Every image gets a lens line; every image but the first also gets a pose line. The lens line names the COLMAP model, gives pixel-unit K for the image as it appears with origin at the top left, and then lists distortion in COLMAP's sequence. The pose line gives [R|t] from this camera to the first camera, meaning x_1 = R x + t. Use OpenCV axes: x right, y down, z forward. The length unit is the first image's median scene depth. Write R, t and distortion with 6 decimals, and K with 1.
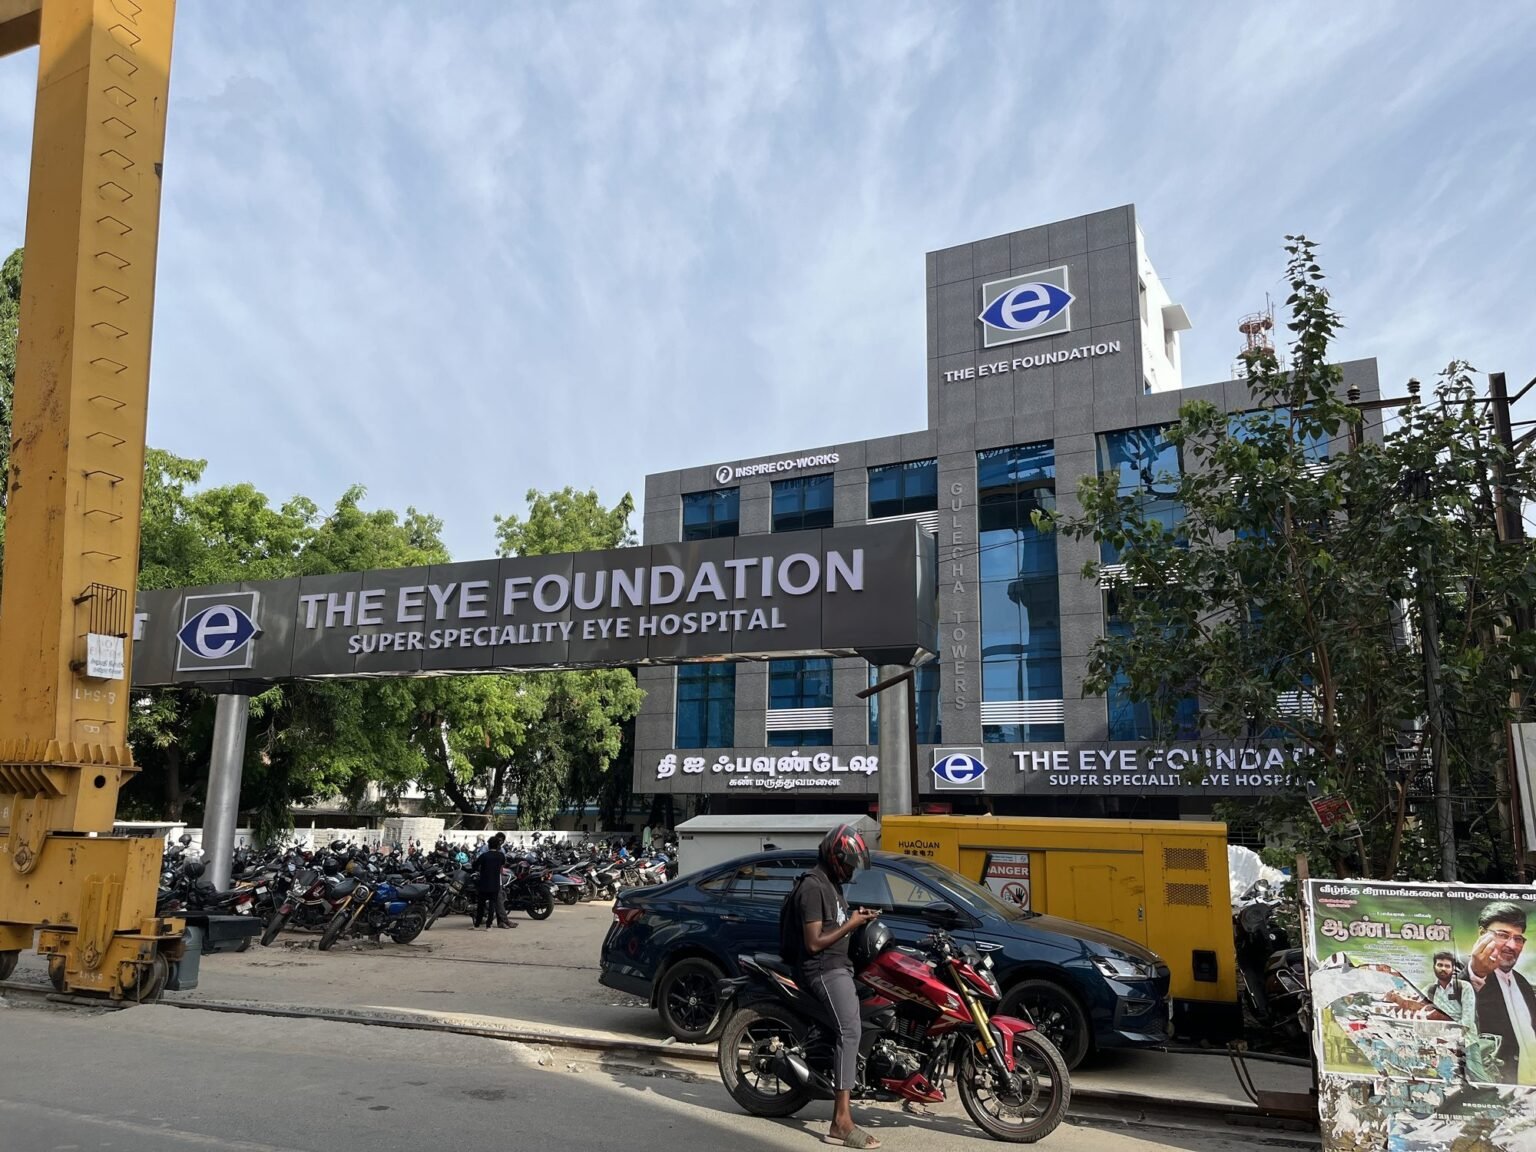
lens RADIAL K [[1165.6, 0, 766.8], [0, 1165.6, 571.7], [0, 0, 1]] dist [0.060042, -0.068091]
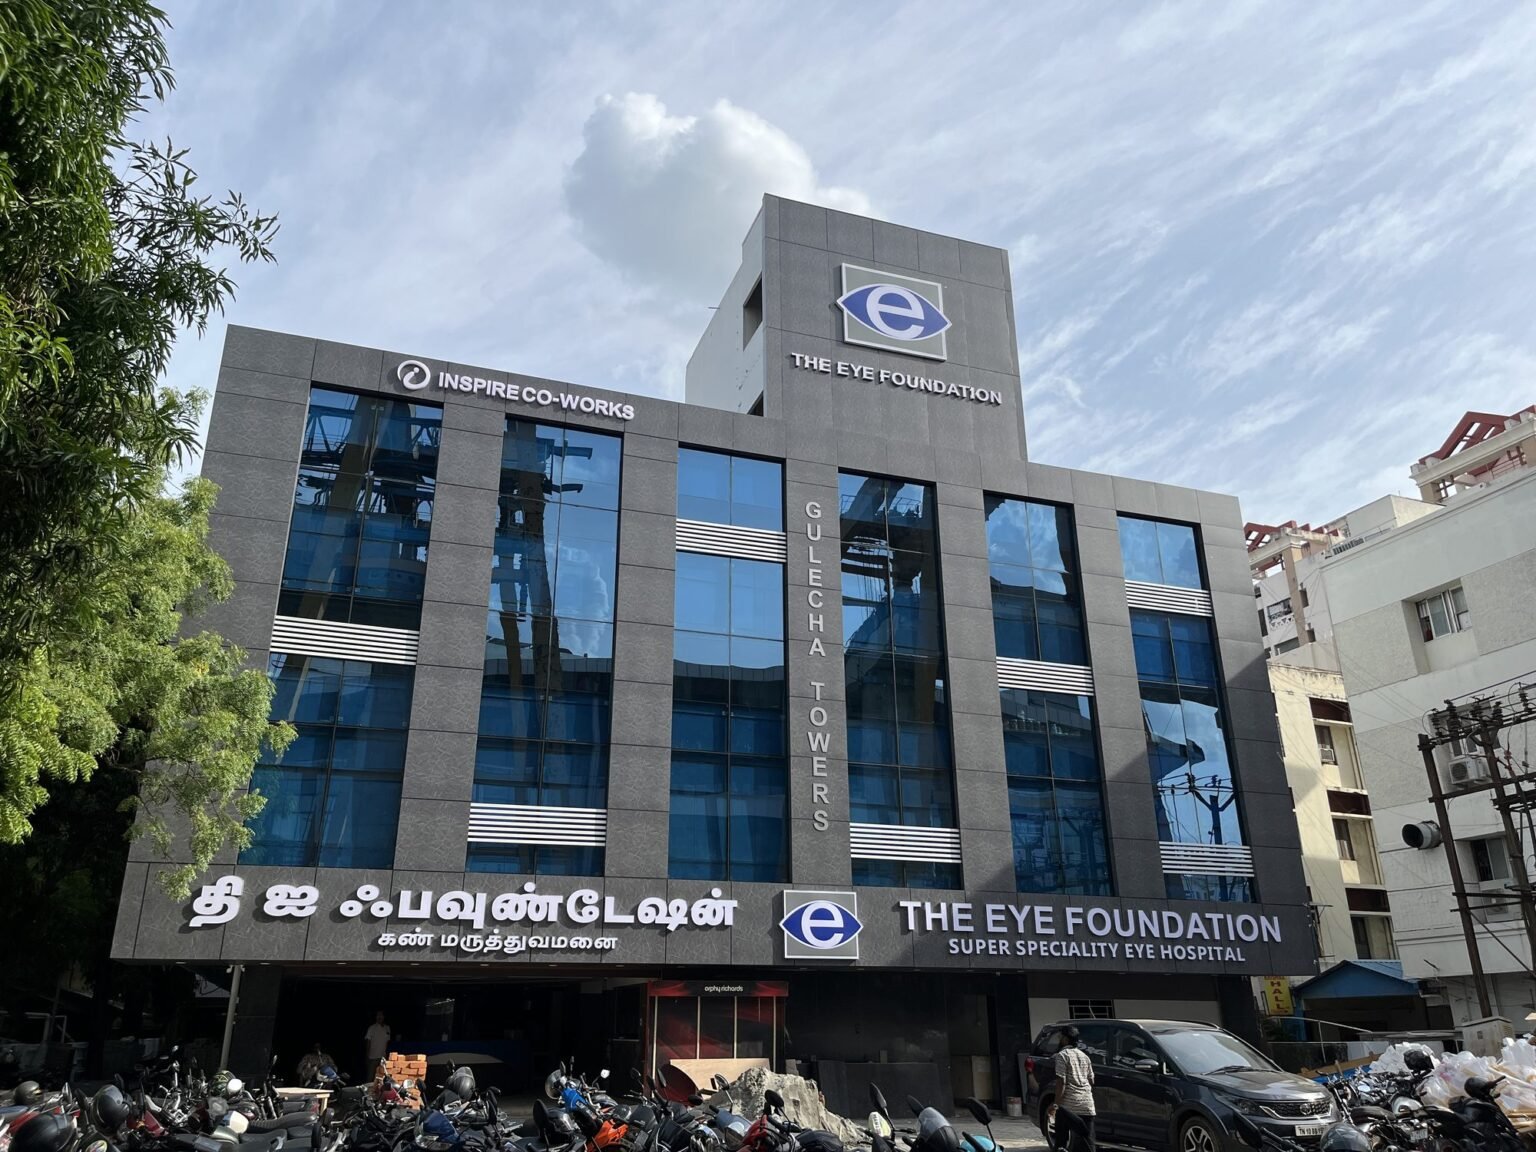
lens RADIAL K [[1165.6, 0, 764.0], [0, 1165.6, 569.6], [0, 0, 1]] dist [0.060042, -0.068091]
pose [[0.652256, 0.258479, 0.712566, -0.343297], [-0.145140, 0.965257, -0.217286, 0.118827], [-0.743974, 0.038304, 0.667110, 0.560909]]
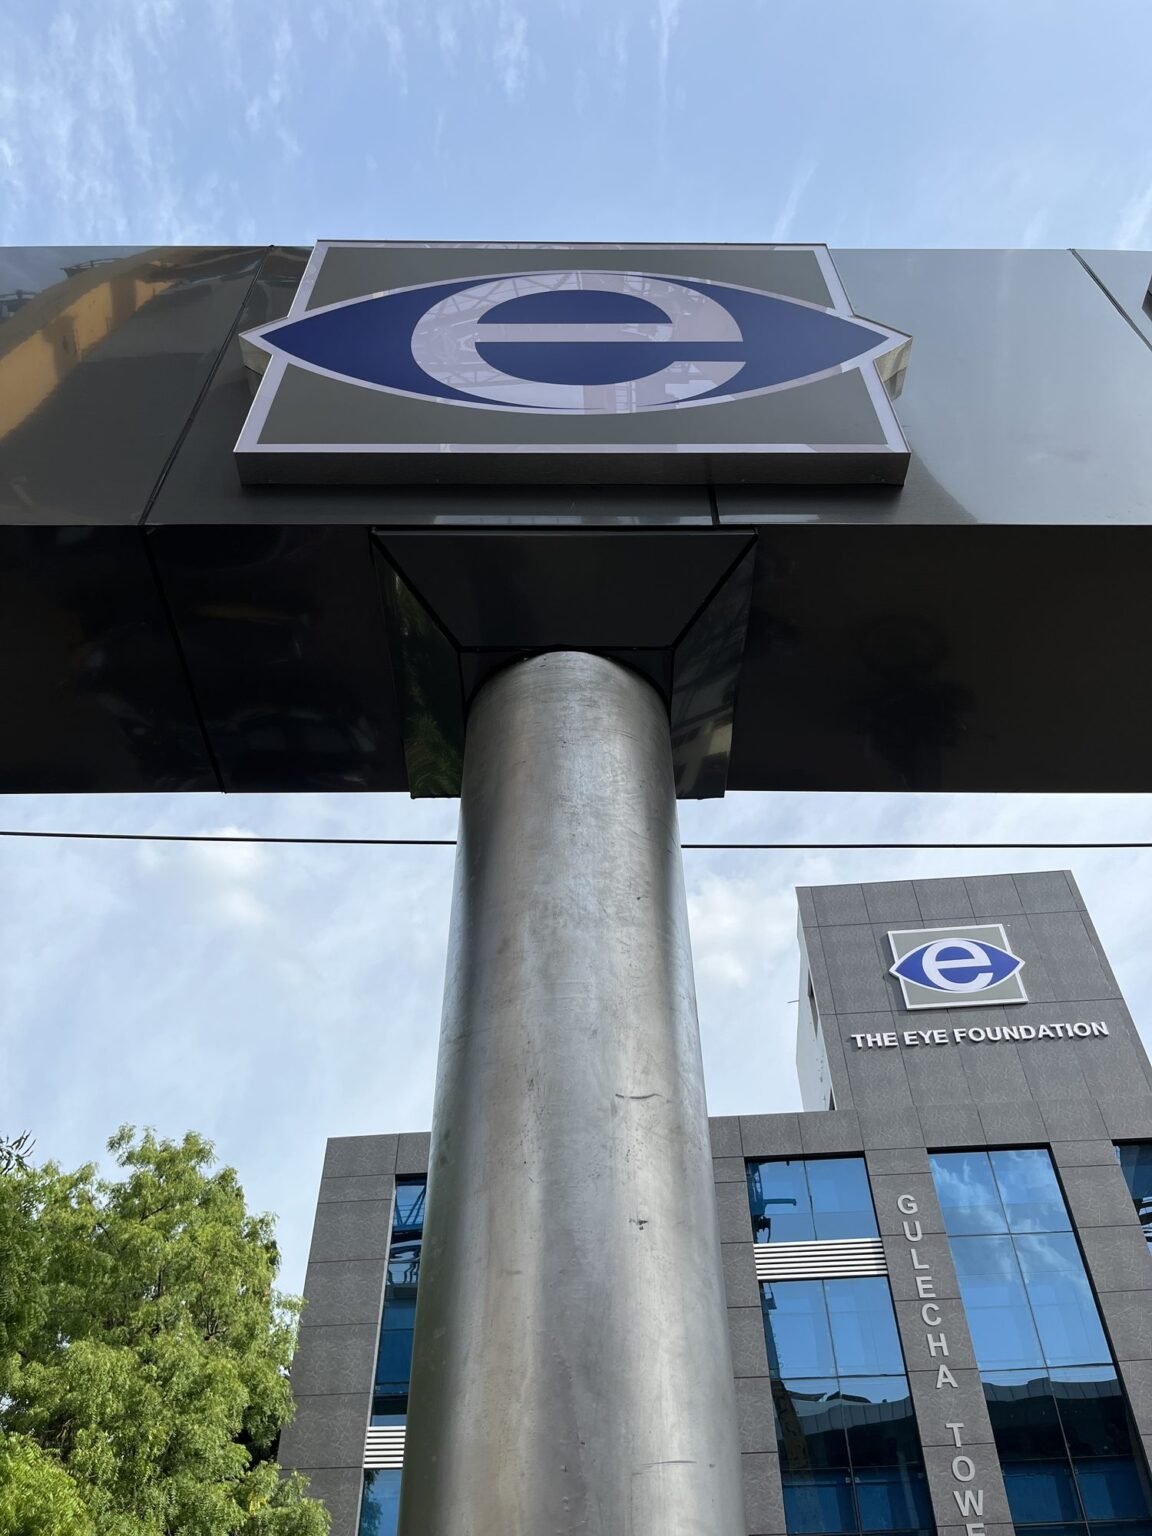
lens RADIAL K [[1165.6, 0, 581.2], [0, 1165.6, 760.6], [0, 0, 1]] dist [0.060042, -0.068091]
pose [[0.912940, 0.276021, 0.300587, -0.256042], [-0.064776, 0.825238, -0.561058, 0.099427], [-0.402919, 0.492742, 0.771273, 0.463438]]
